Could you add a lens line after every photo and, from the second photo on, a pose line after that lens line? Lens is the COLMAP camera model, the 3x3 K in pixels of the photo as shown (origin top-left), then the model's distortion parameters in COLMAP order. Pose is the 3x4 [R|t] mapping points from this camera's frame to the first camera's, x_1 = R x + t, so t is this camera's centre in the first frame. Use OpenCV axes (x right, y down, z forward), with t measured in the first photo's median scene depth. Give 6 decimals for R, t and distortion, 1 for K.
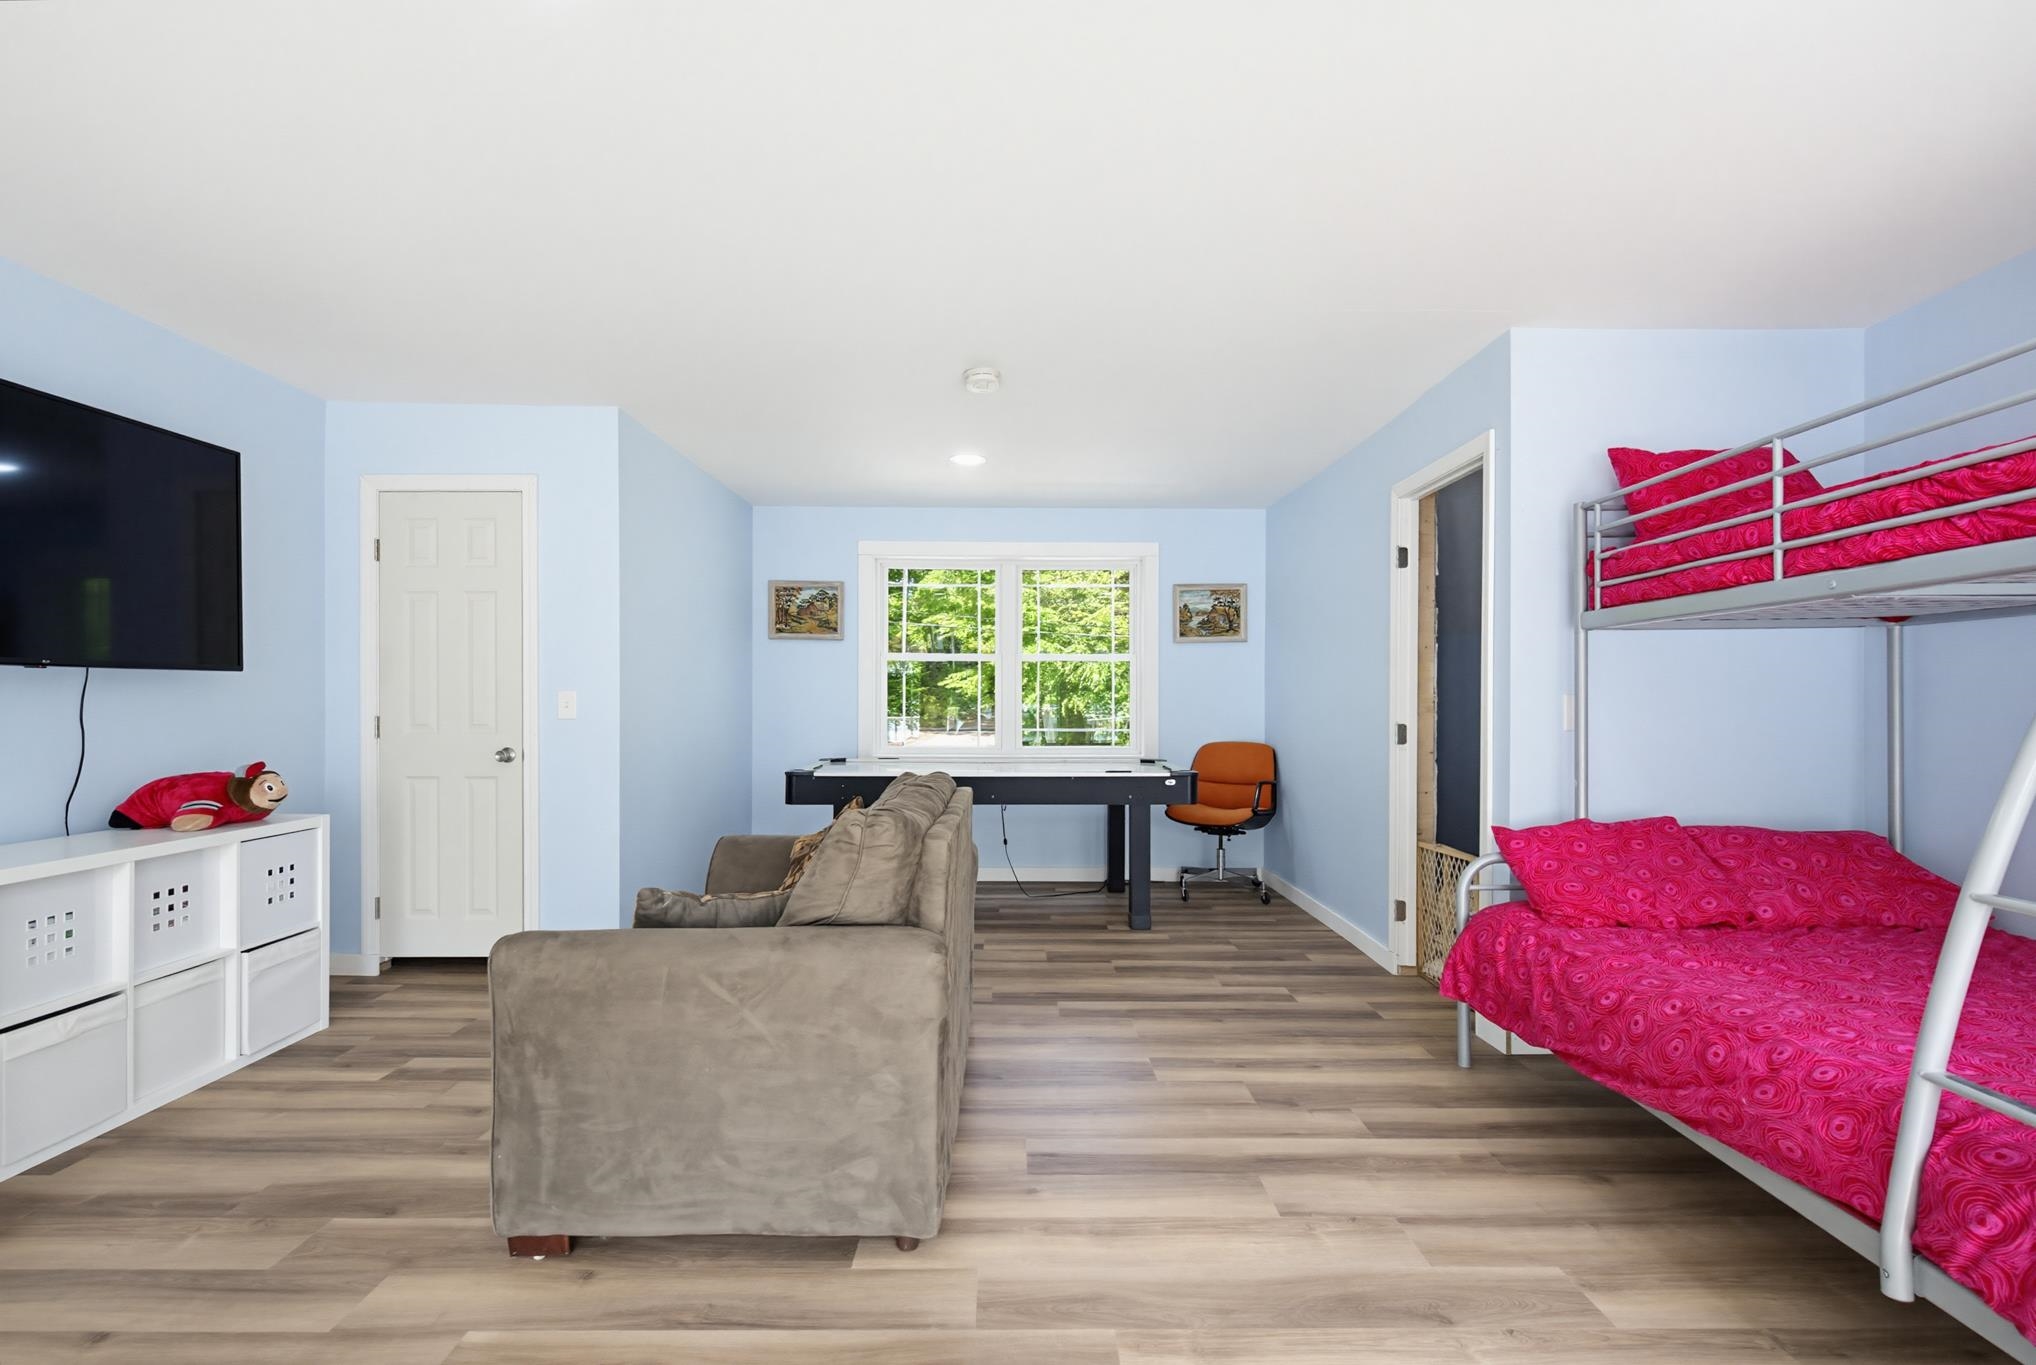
lens RADIAL K [[931.1, 0, 1005.5], [0, 931.1, 702.3], [0, 0, 1]] dist [-0.002565, -0.000256]
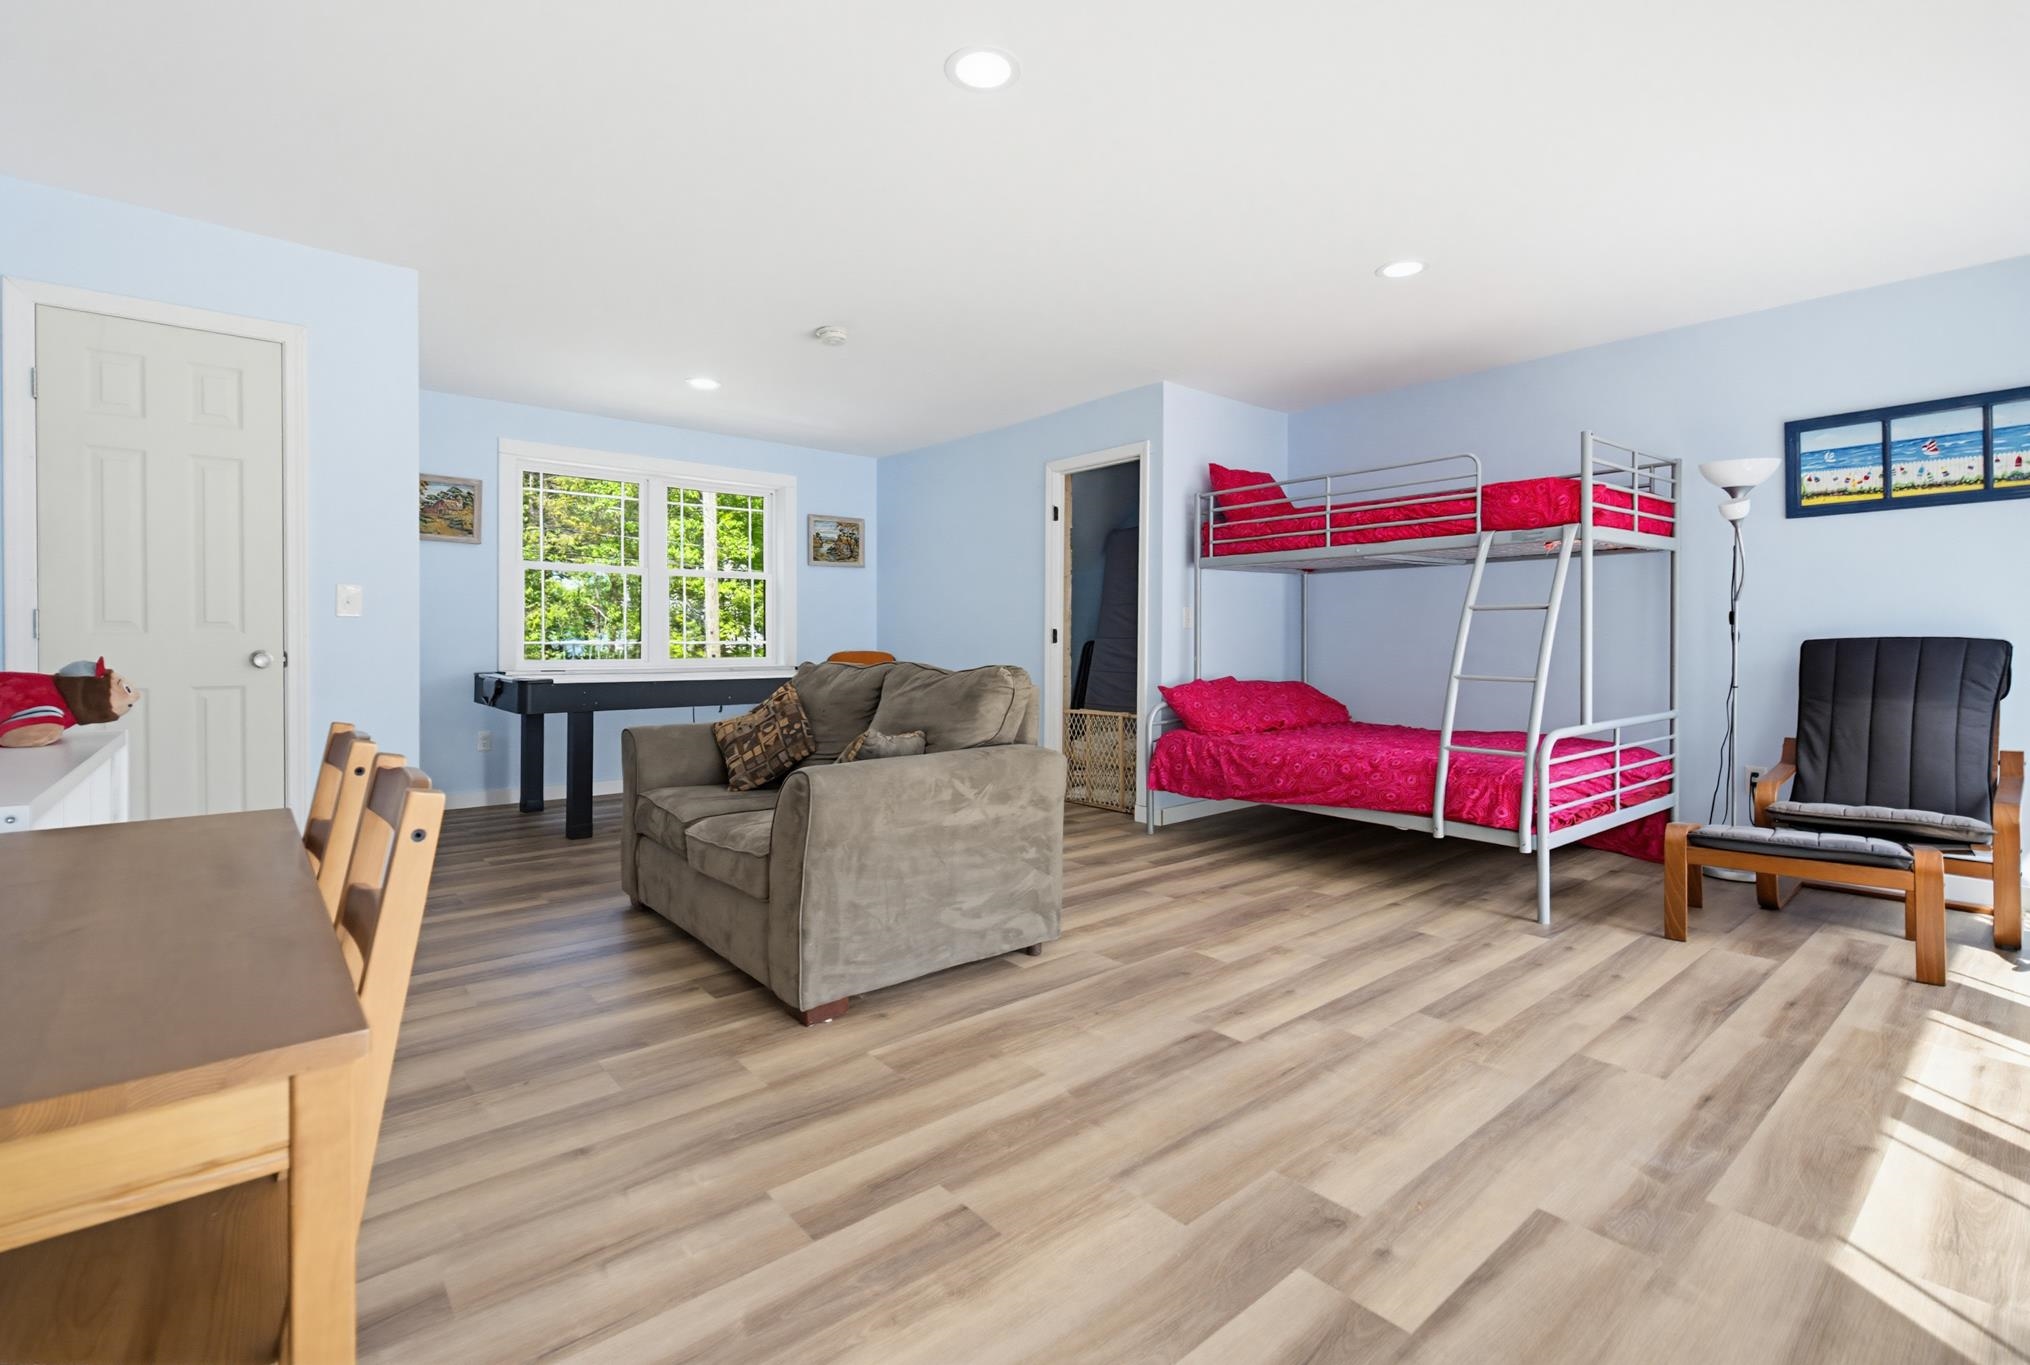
lens RADIAL K [[937.0, 0, 1012.2], [0, 937.0, 646.7], [0, 0, 1]] dist [0.002134, -0.000105]
pose [[0.762042, -0.004877, 0.647509, -0.754212], [-0.001164, 0.999960, 0.008902, 0.051284], [-0.647526, -0.007537, 0.762006, -0.086504]]
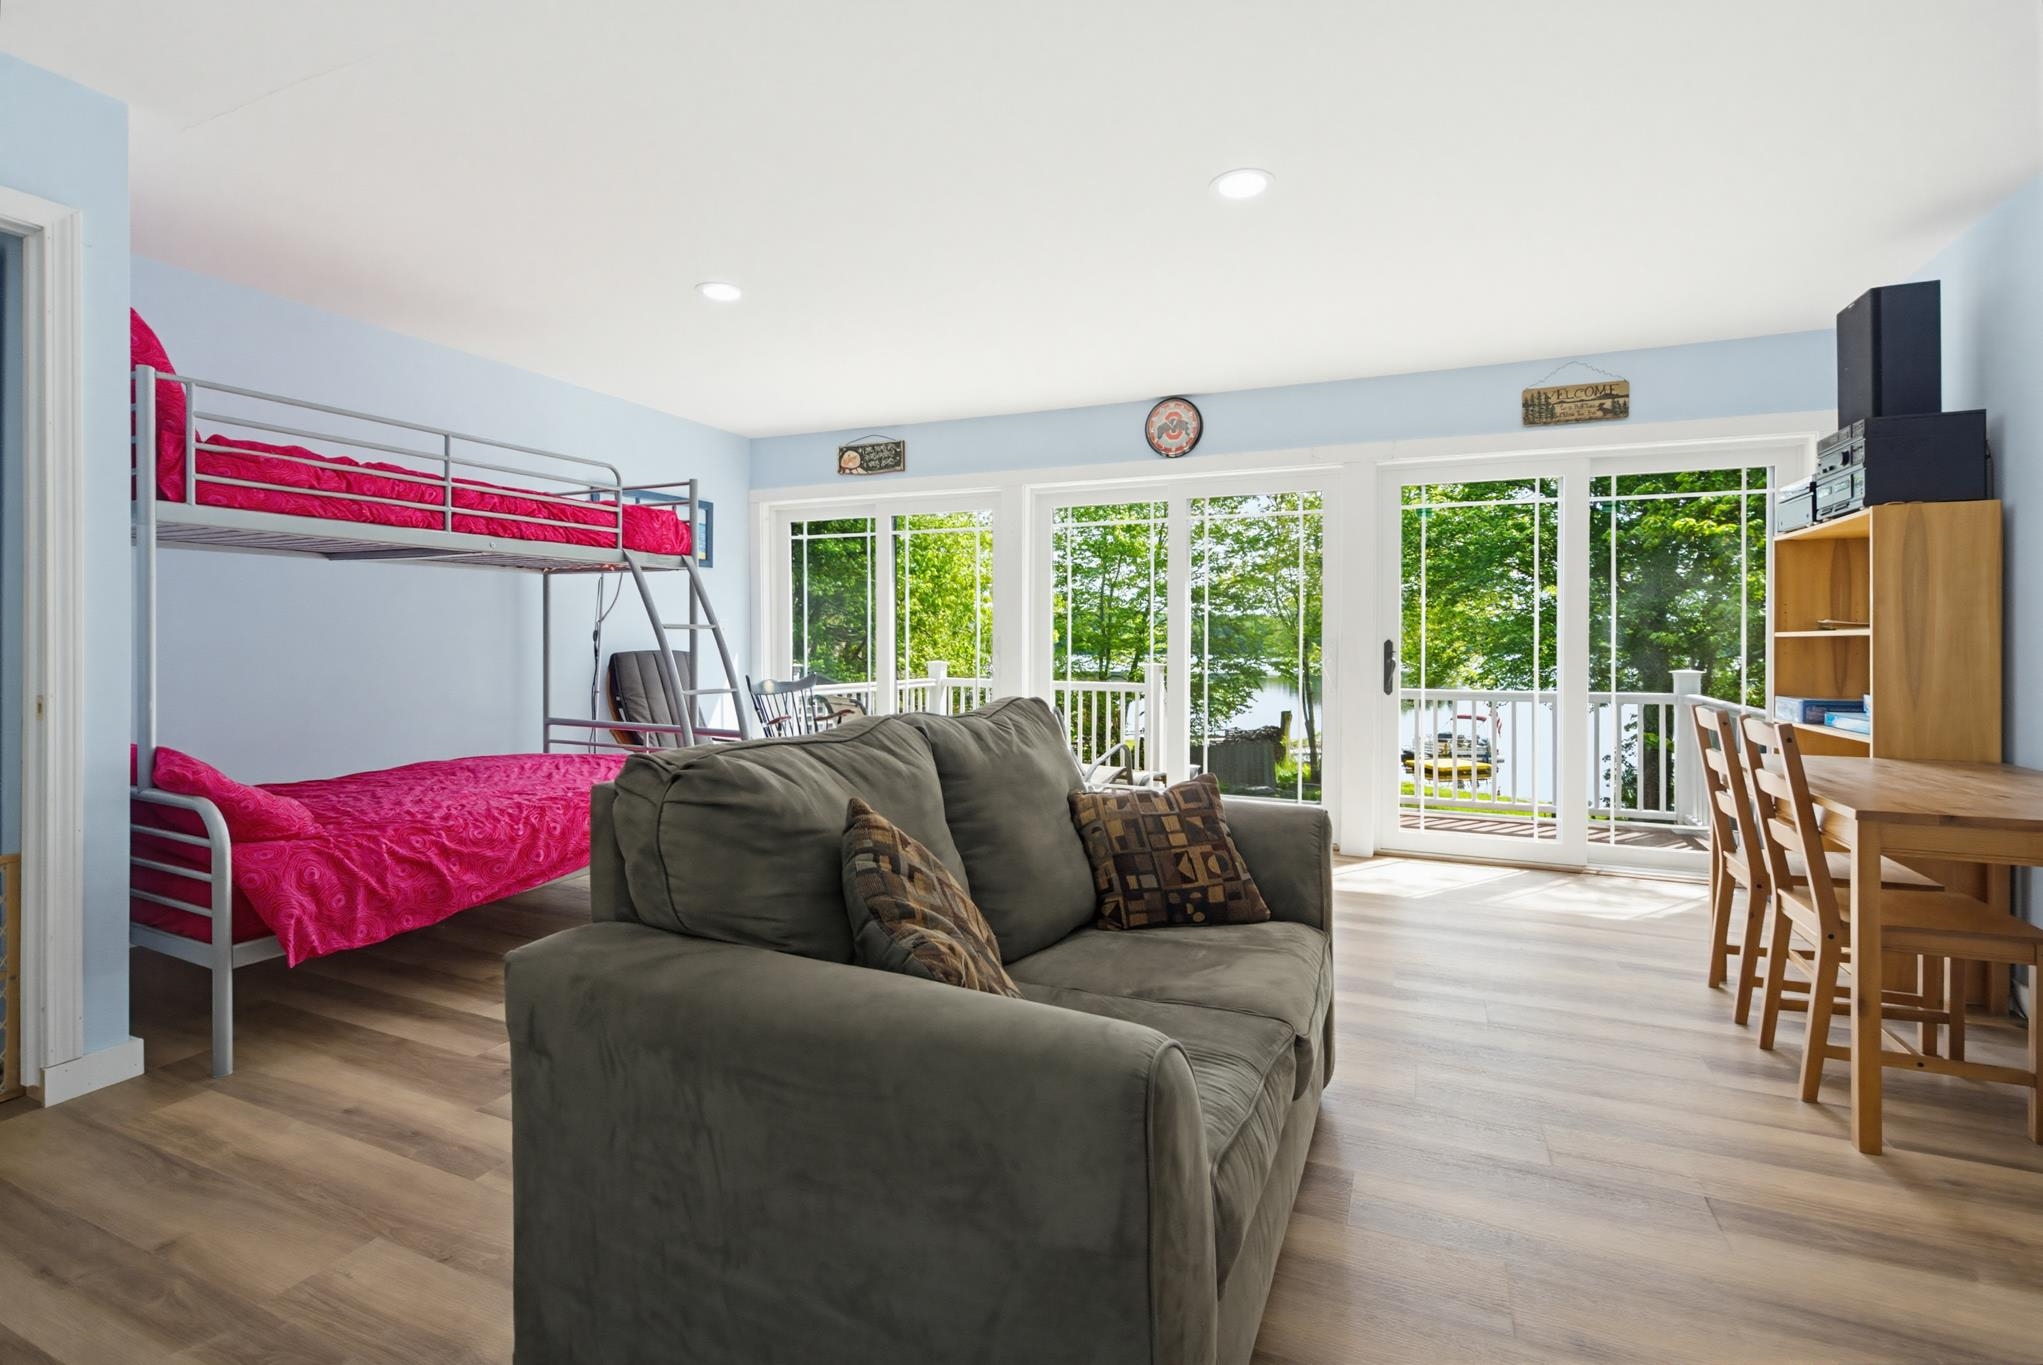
lens RADIAL K [[916.6, 0, 1031.6], [0, 916.6, 644.0], [0, 0, 1]] dist [0.000105, 0.000002]
pose [[-0.916359, -0.007644, 0.400285, -0.432946], [-0.005474, 0.999963, 0.006564, 0.022726], [-0.400320, 0.003824, -0.916367, 1.438909]]
